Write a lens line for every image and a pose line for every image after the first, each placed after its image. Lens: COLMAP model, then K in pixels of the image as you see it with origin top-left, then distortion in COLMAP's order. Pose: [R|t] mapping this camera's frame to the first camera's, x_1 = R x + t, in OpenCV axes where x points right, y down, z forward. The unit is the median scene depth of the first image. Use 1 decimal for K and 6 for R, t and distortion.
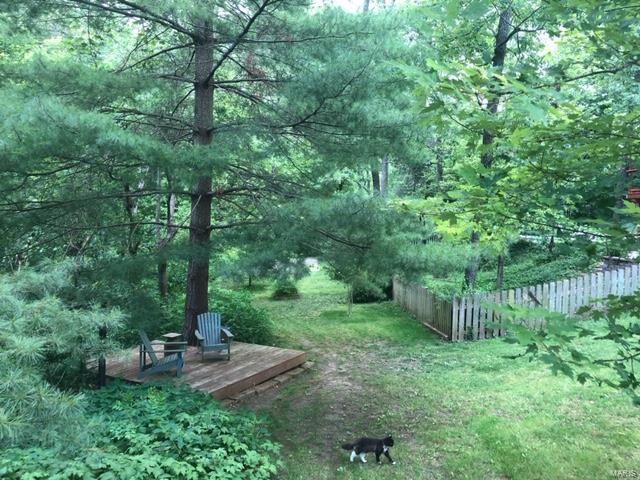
lens RADIAL K [[529.9, 0, 319.4], [0, 529.9, 236.8], [0, 0, 1]] dist [0.006393, -0.003304]
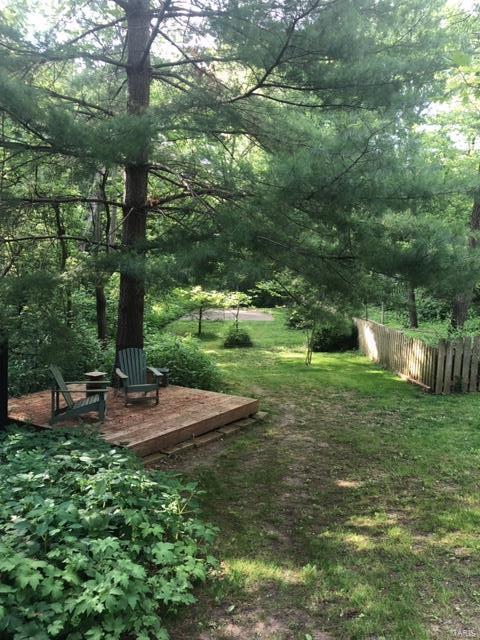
lens RADIAL K [[529.9, 0, 239.7], [0, 529.9, 322.9], [0, 0, 1]] dist [0.006393, -0.003304]
pose [[0.997731, 0.021549, -0.063785, -0.004906], [-0.018027, 0.998308, 0.055290, 0.058421], [0.064869, -0.054015, 0.996431, 0.203001]]
